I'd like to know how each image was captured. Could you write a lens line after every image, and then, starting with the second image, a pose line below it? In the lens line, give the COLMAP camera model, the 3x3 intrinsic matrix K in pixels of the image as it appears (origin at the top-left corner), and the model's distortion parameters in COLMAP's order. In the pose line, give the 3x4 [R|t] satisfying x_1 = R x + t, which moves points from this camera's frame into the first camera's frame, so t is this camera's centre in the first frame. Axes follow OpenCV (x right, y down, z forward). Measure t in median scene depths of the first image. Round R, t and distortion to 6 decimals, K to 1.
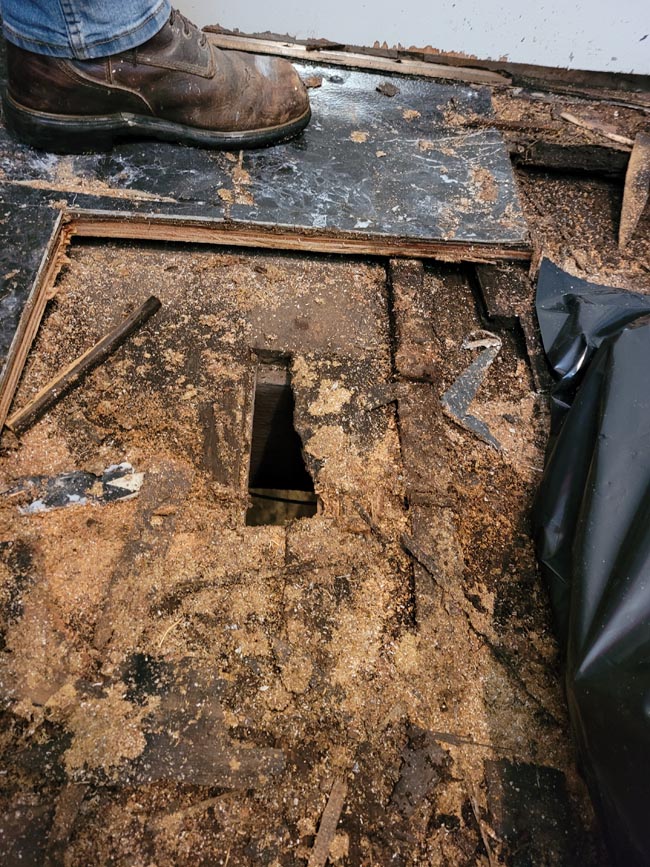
lens RADIAL K [[645.5, 0, 324.1], [0, 645.5, 432.9], [0, 0, 1]] dist [0.065215, -0.055785]
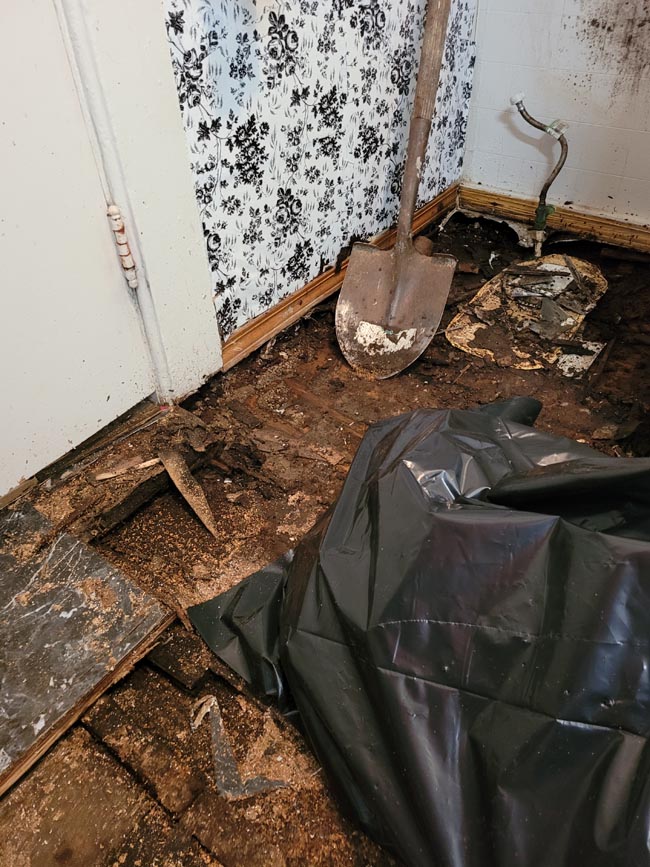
lens RADIAL K [[645.5, 0, 328.5], [0, 645.5, 428.6], [0, 0, 1]] dist [0.065215, -0.055785]
pose [[0.606803, -0.606163, 0.514156, 0.084009], [0.695963, 0.717652, 0.024705, -0.353269], [-0.383961, 0.342842, 0.857341, -0.231360]]
